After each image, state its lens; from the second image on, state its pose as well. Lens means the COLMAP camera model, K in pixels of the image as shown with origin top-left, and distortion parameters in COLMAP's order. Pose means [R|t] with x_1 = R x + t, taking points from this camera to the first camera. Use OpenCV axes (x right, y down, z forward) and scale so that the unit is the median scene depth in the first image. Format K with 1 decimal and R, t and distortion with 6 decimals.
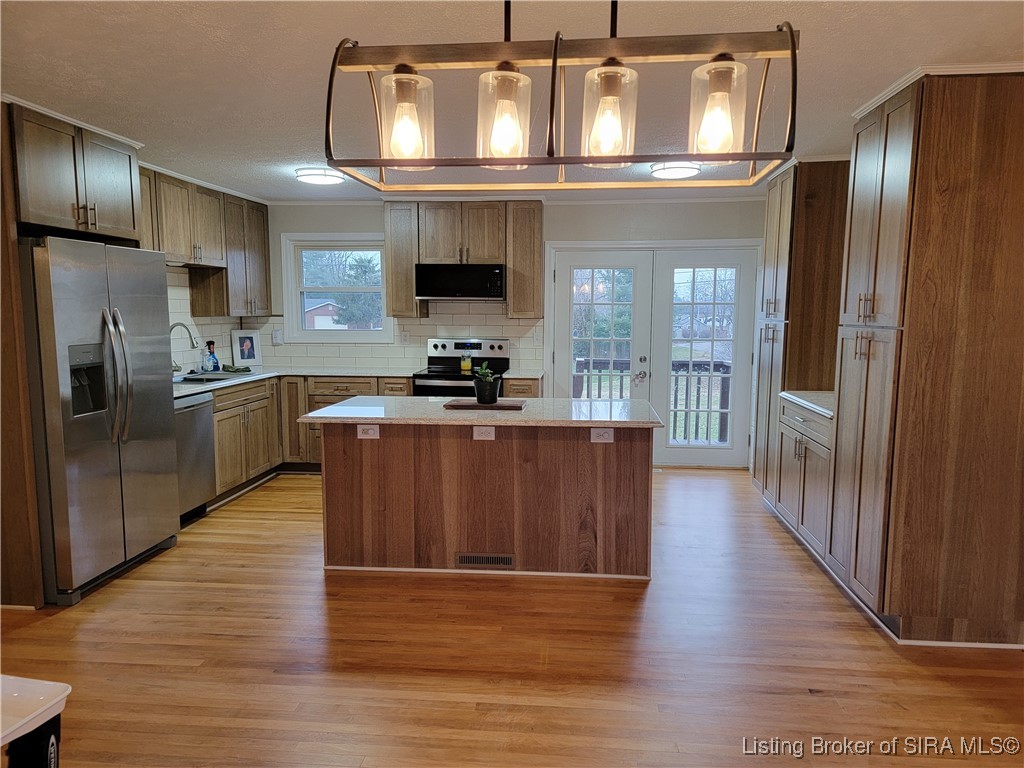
lens RADIAL K [[718.8, 0, 526.3], [0, 718.8, 392.1], [0, 0, 1]] dist [0.036258, -0.007070]
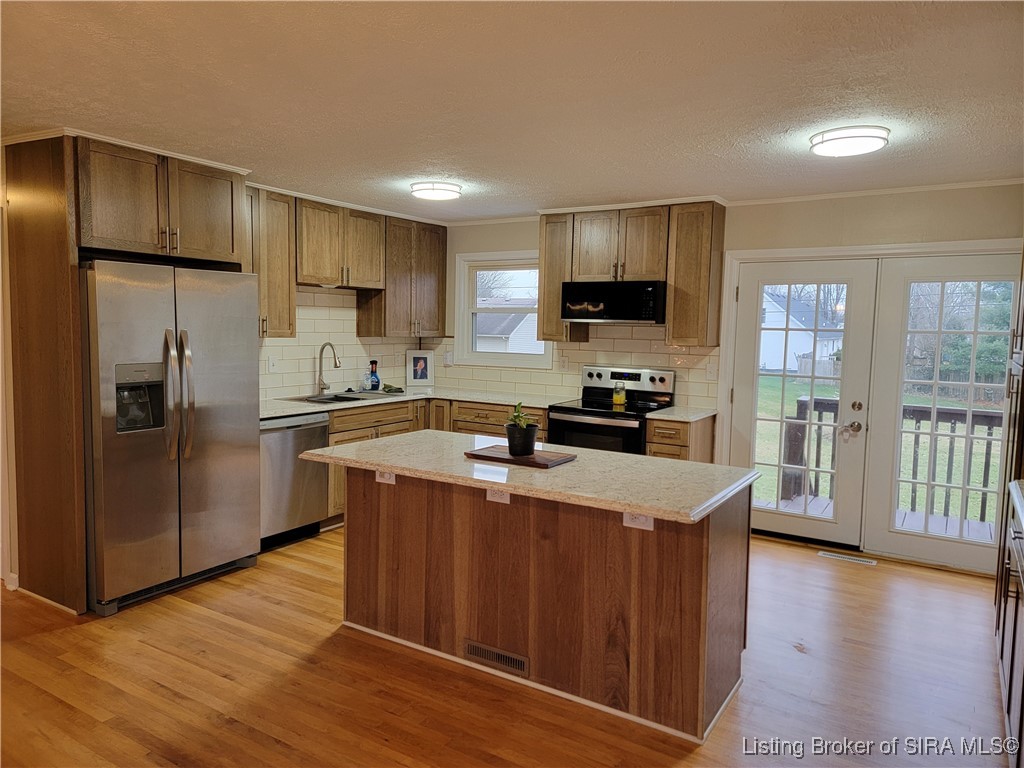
lens RADIAL K [[705.9, 0, 510.5], [0, 705.9, 382.1], [0, 0, 1]] dist [0.037844, -0.002505]
pose [[0.889310, 0.049613, -0.454605, 0.229655], [-0.067499, 0.997450, -0.023185, -0.036456], [0.452295, 0.051304, 0.890391, 0.242249]]
